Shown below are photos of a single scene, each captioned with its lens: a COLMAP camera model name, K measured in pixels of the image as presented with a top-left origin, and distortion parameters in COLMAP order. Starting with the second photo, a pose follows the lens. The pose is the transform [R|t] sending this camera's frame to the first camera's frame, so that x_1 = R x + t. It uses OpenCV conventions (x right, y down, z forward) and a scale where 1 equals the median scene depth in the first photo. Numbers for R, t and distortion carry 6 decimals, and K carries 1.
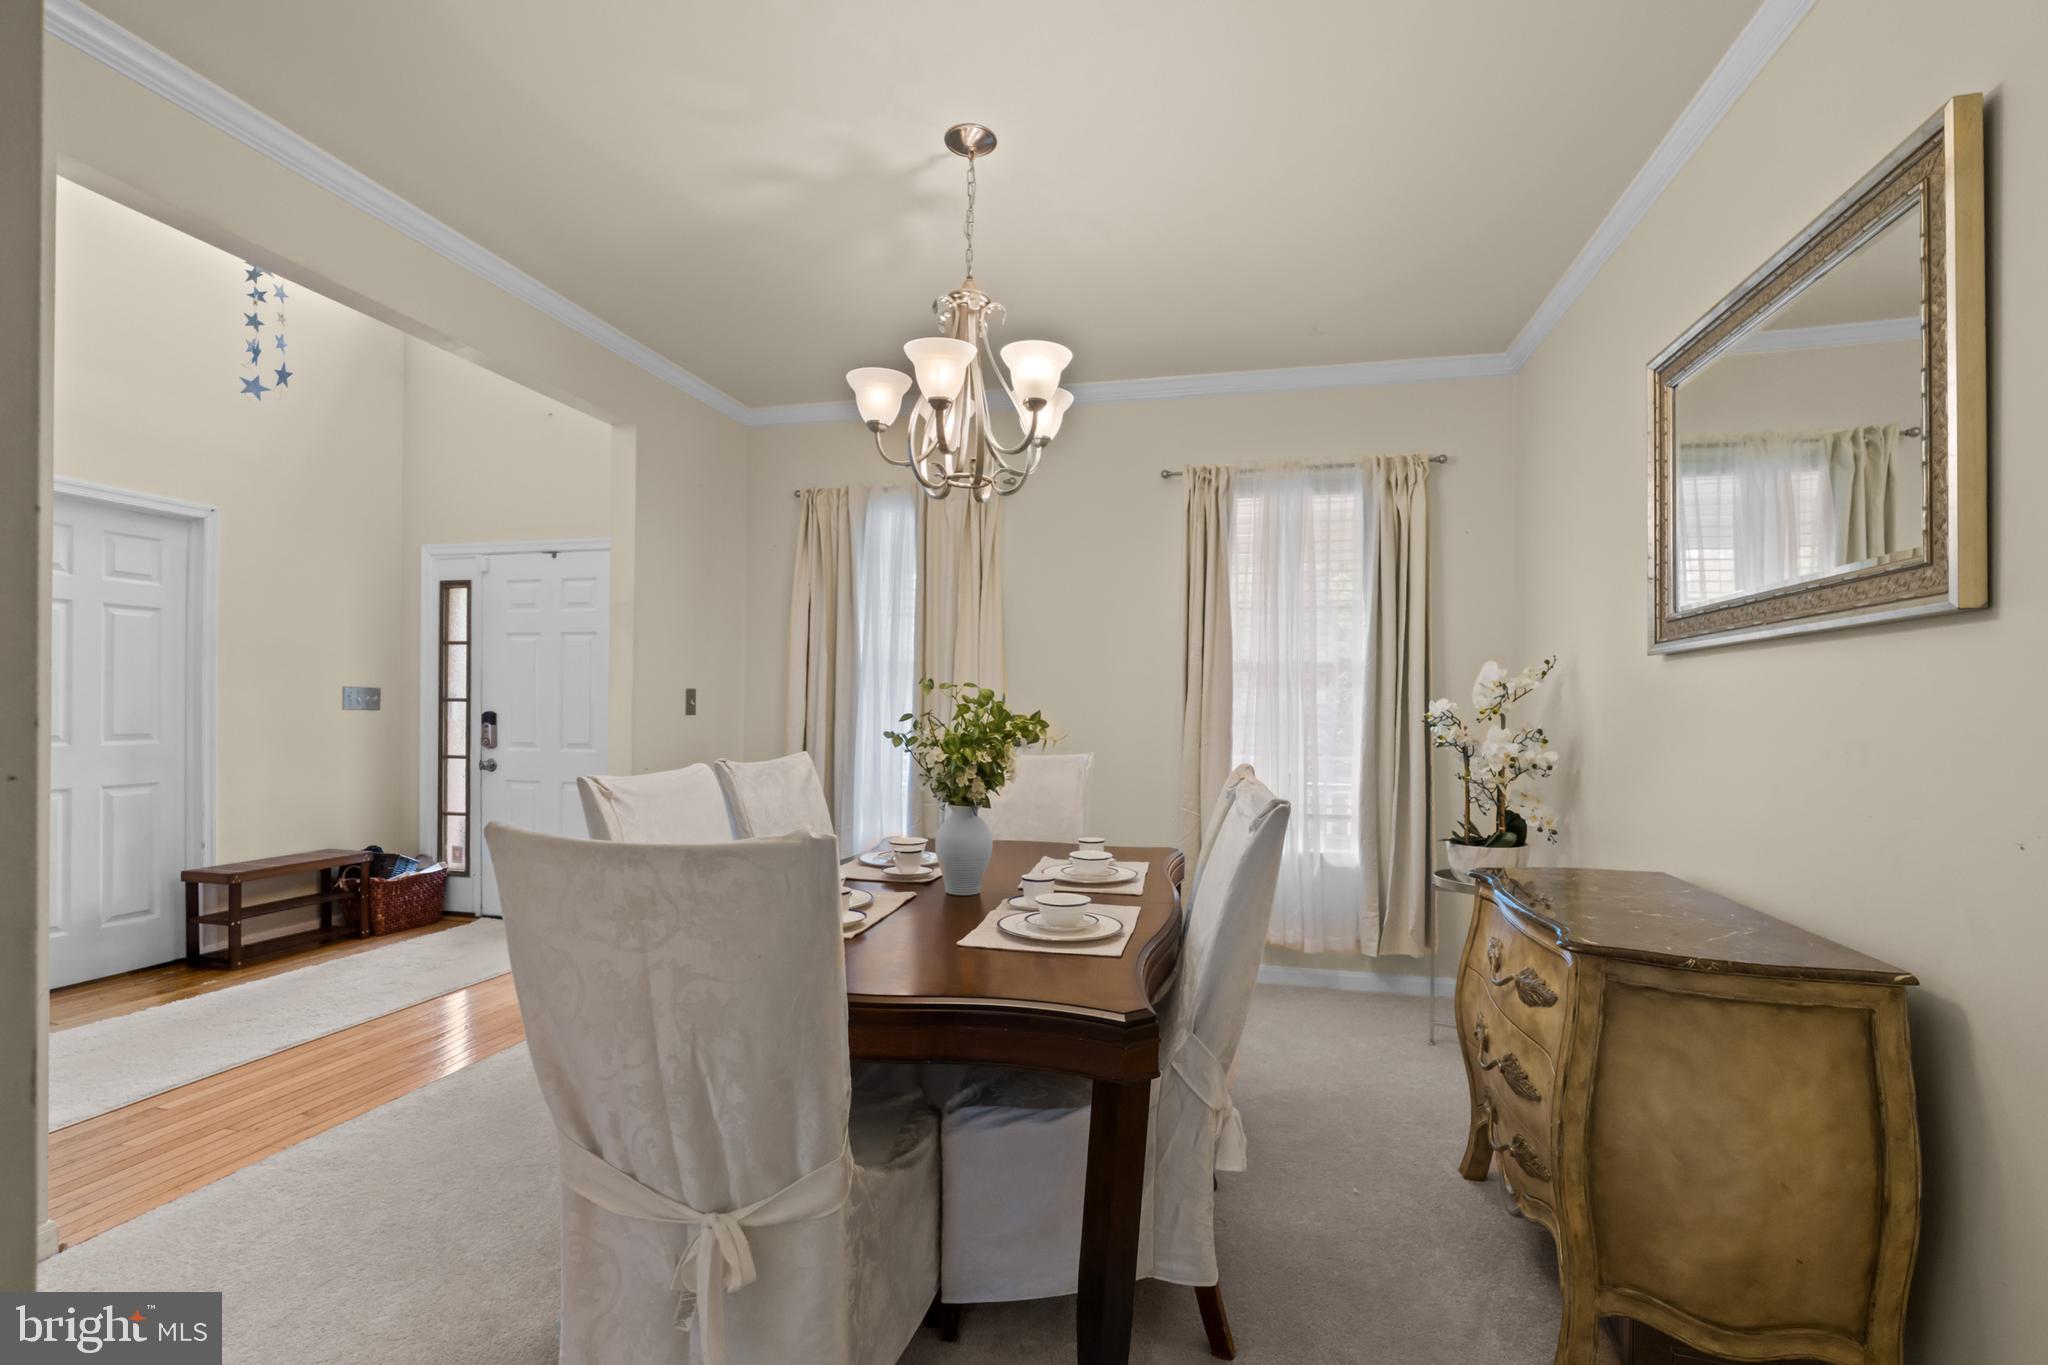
lens RADIAL K [[902.1, 0, 1031.7], [0, 902.1, 717.2], [0, 0, 1]] dist [-0.007995, 0.000021]
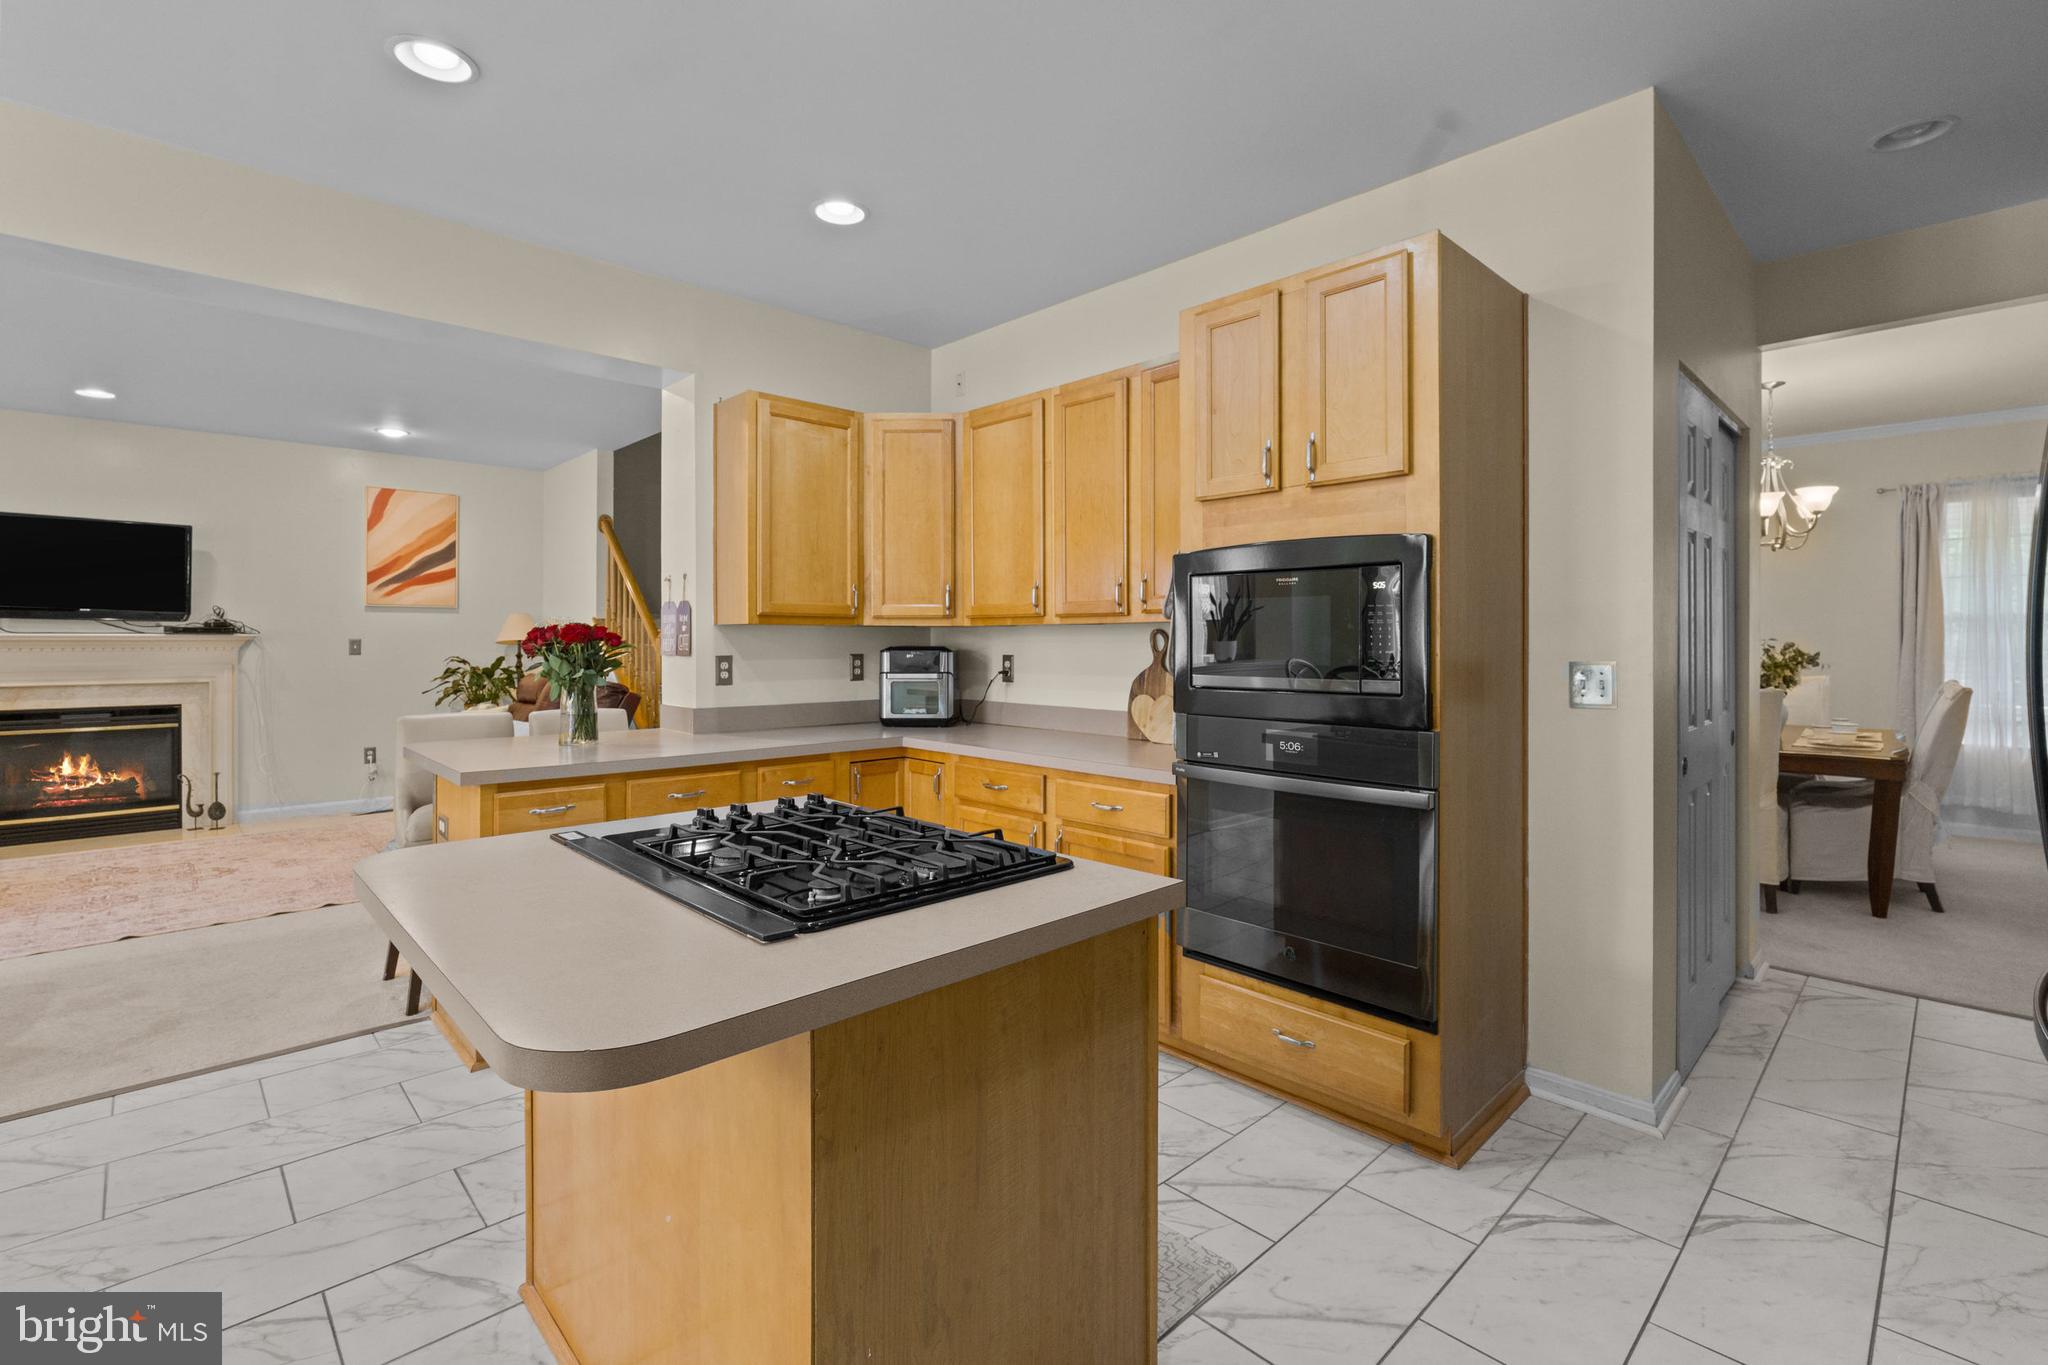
lens RADIAL K [[902.1, 0, 1026.8], [0, 902.1, 645.0], [0, 0, 1]] dist [-0.007995, 0.000021]
pose [[0.834793, -0.007020, -0.550519, -0.229518], [0.006308, 0.999975, -0.003186, -0.016702], [0.550528, -0.000813, 0.834817, -1.073684]]
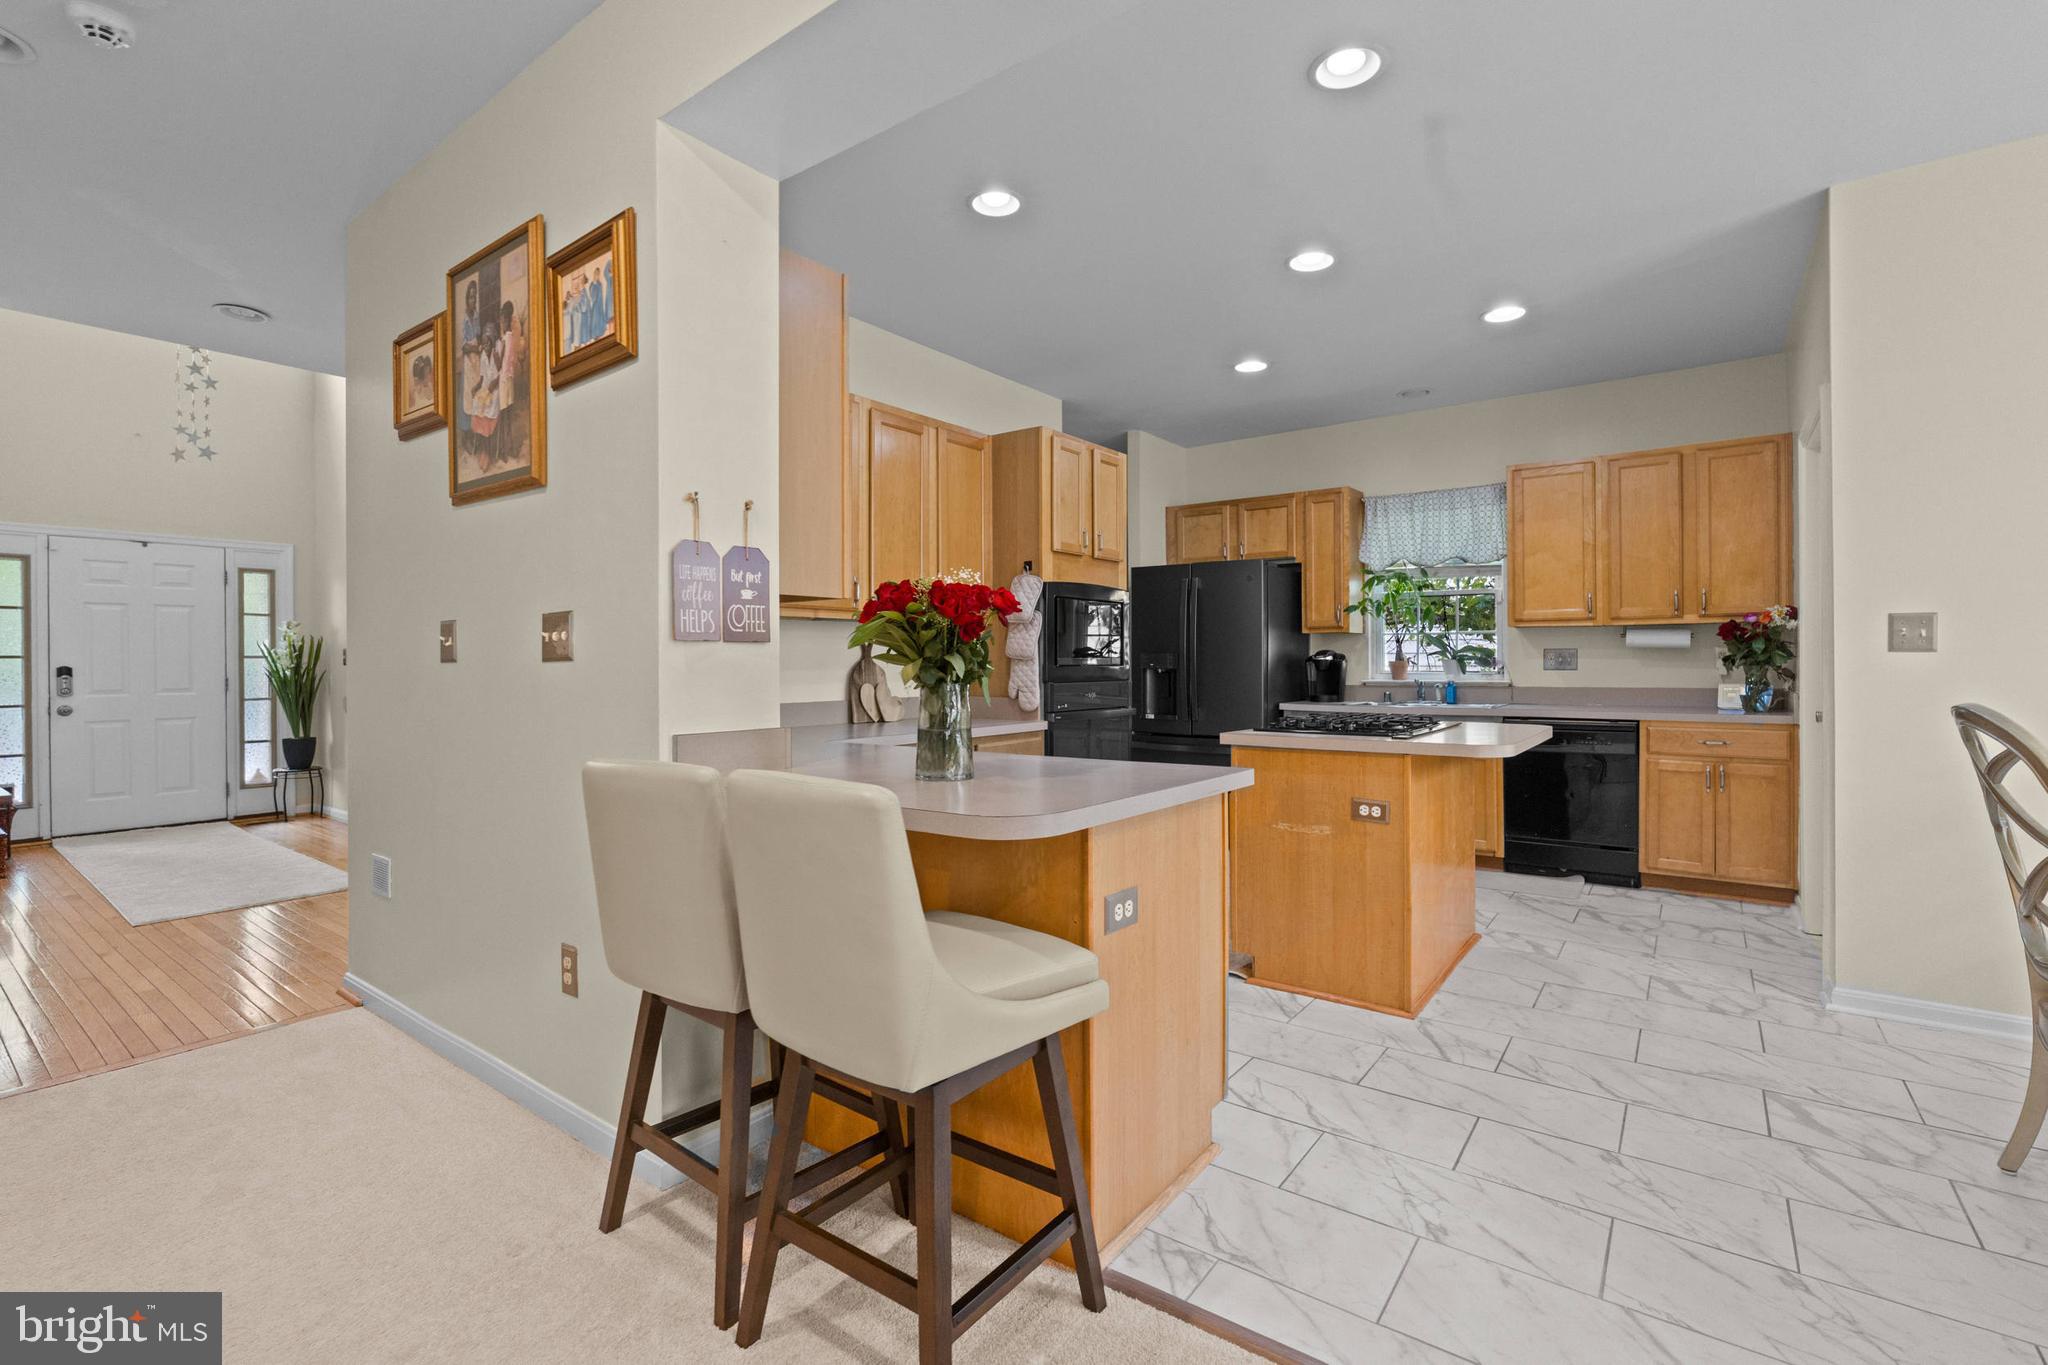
lens RADIAL K [[902.1, 0, 1045.0], [0, 902.1, 662.2], [0, 0, 1]] dist [-0.007995, 0.000021]
pose [[0.404941, -0.008988, 0.914299, -1.463719], [0.015492, 0.999876, 0.002968, 0.006402], [-0.914212, 0.012962, 0.405030, -0.867380]]
